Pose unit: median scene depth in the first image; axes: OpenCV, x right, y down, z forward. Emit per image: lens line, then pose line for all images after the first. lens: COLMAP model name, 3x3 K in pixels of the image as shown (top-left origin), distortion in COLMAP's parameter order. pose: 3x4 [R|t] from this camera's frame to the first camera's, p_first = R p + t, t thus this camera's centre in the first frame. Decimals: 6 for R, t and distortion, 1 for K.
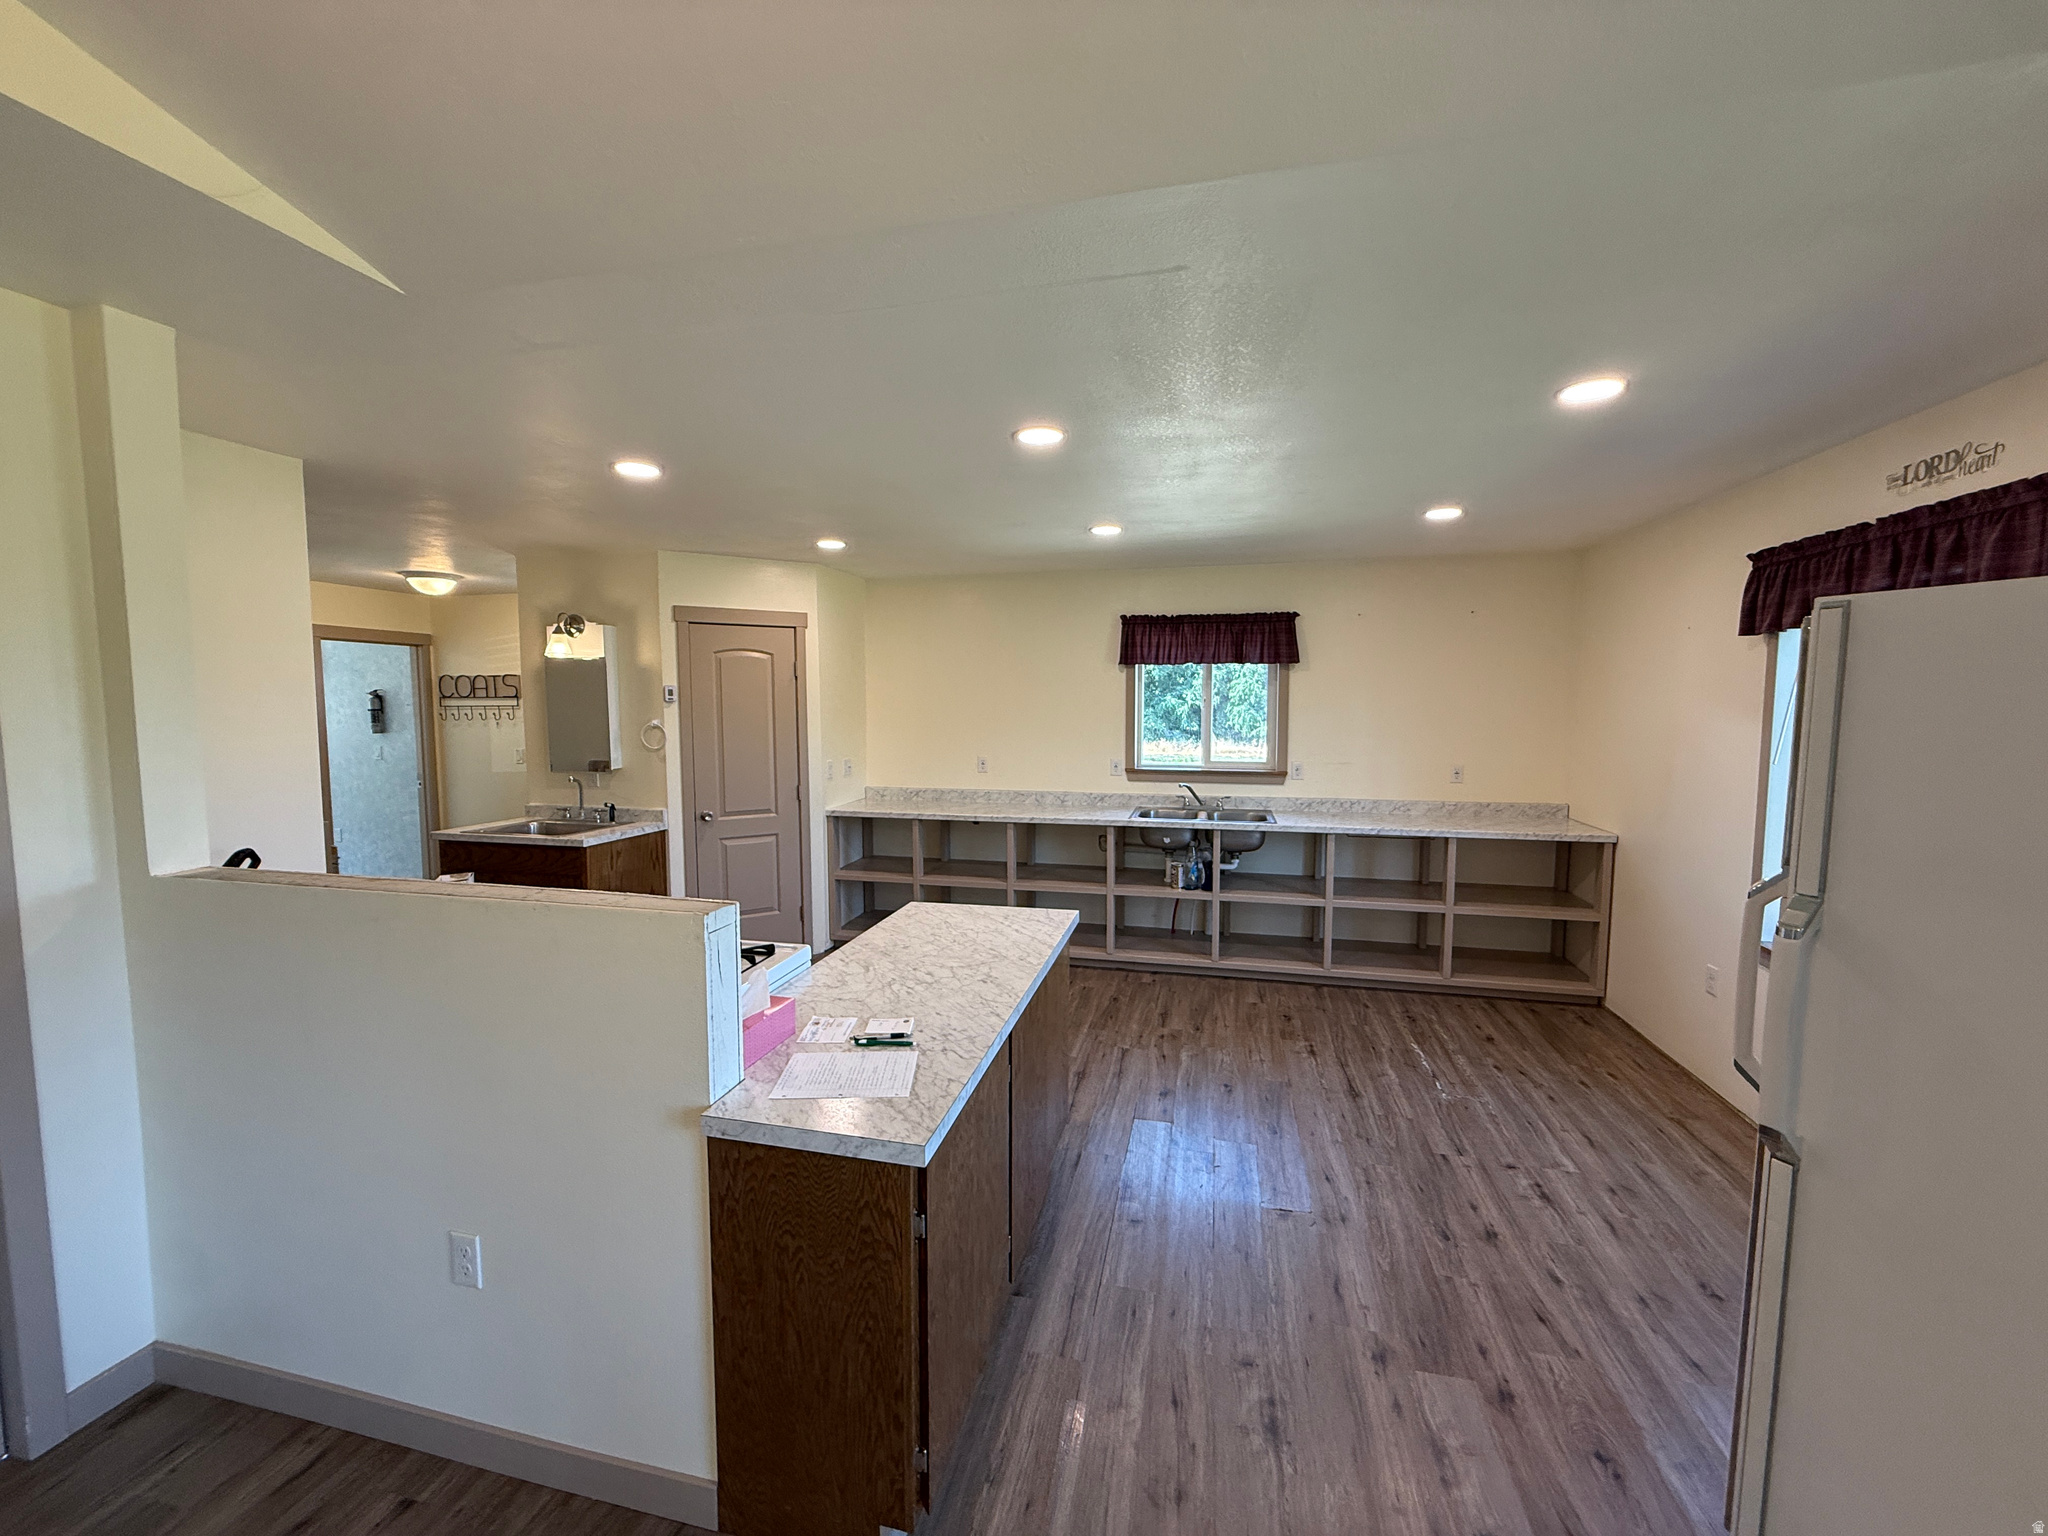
lens RADIAL K [[813.7, 0, 1024.0], [0, 813.7, 768.0], [0, 0, 1]] dist [-0.001314, -0.000033]
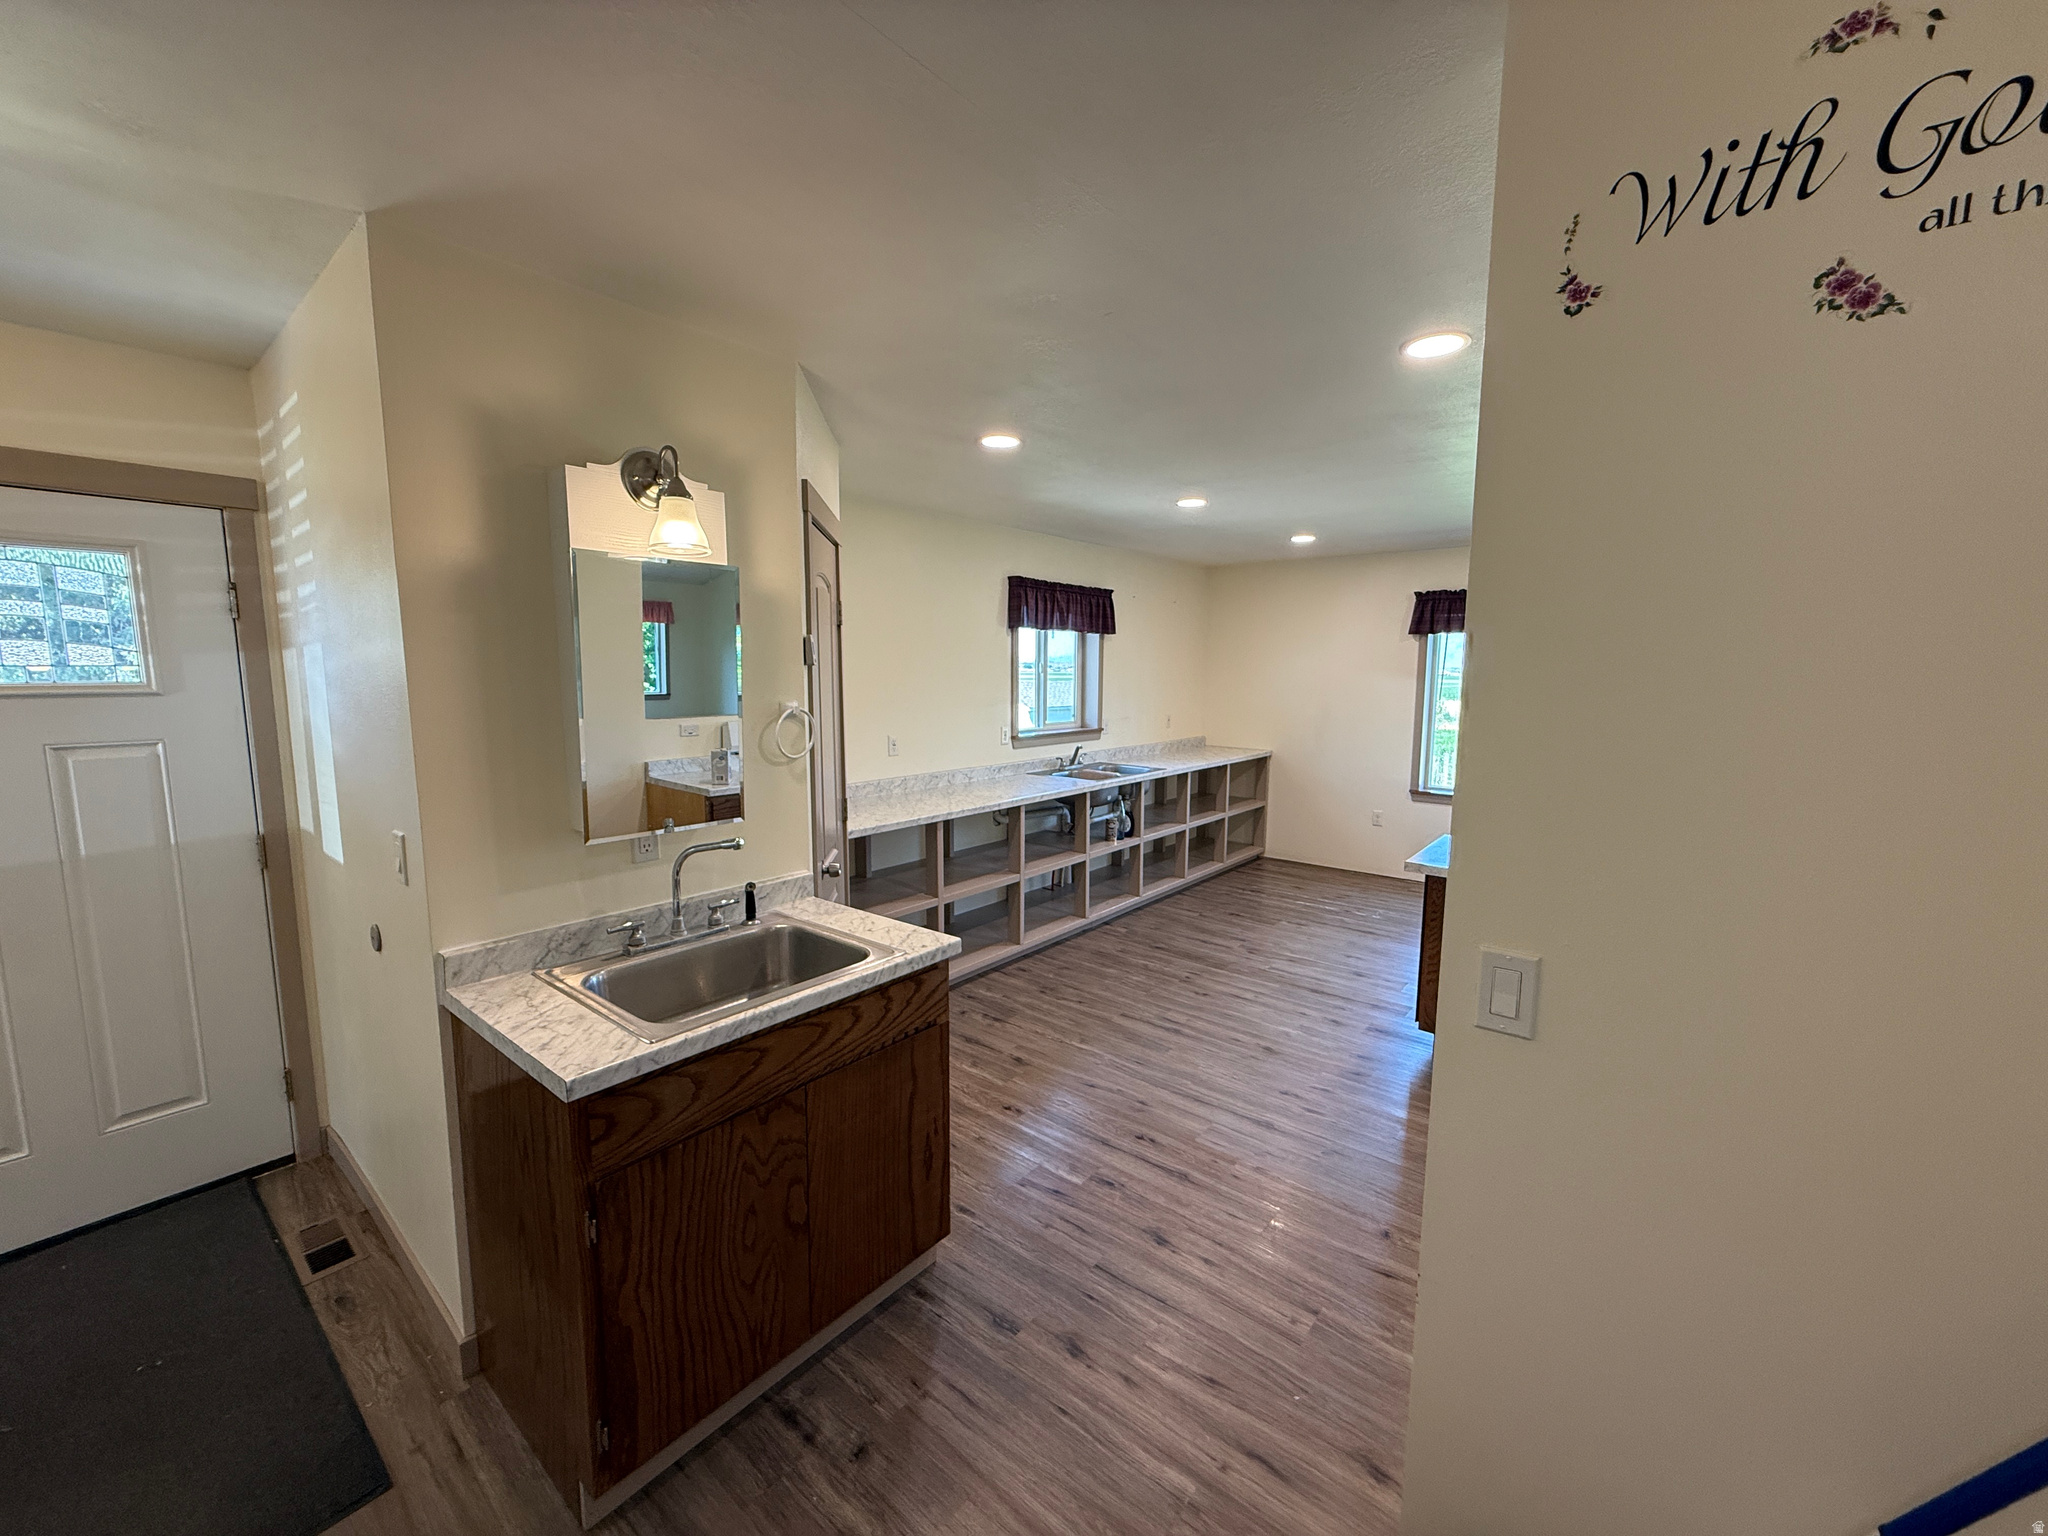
lens RADIAL K [[813.7, 0, 1024.0], [0, 813.7, 768.0], [0, 0, 1]] dist [-0.001314, -0.000033]
pose [[0.437529, -0.107415, 0.892766, -0.834088], [0.065206, 0.994016, 0.087641, -0.051114], [-0.896837, 0.019868, 0.441915, 0.640500]]
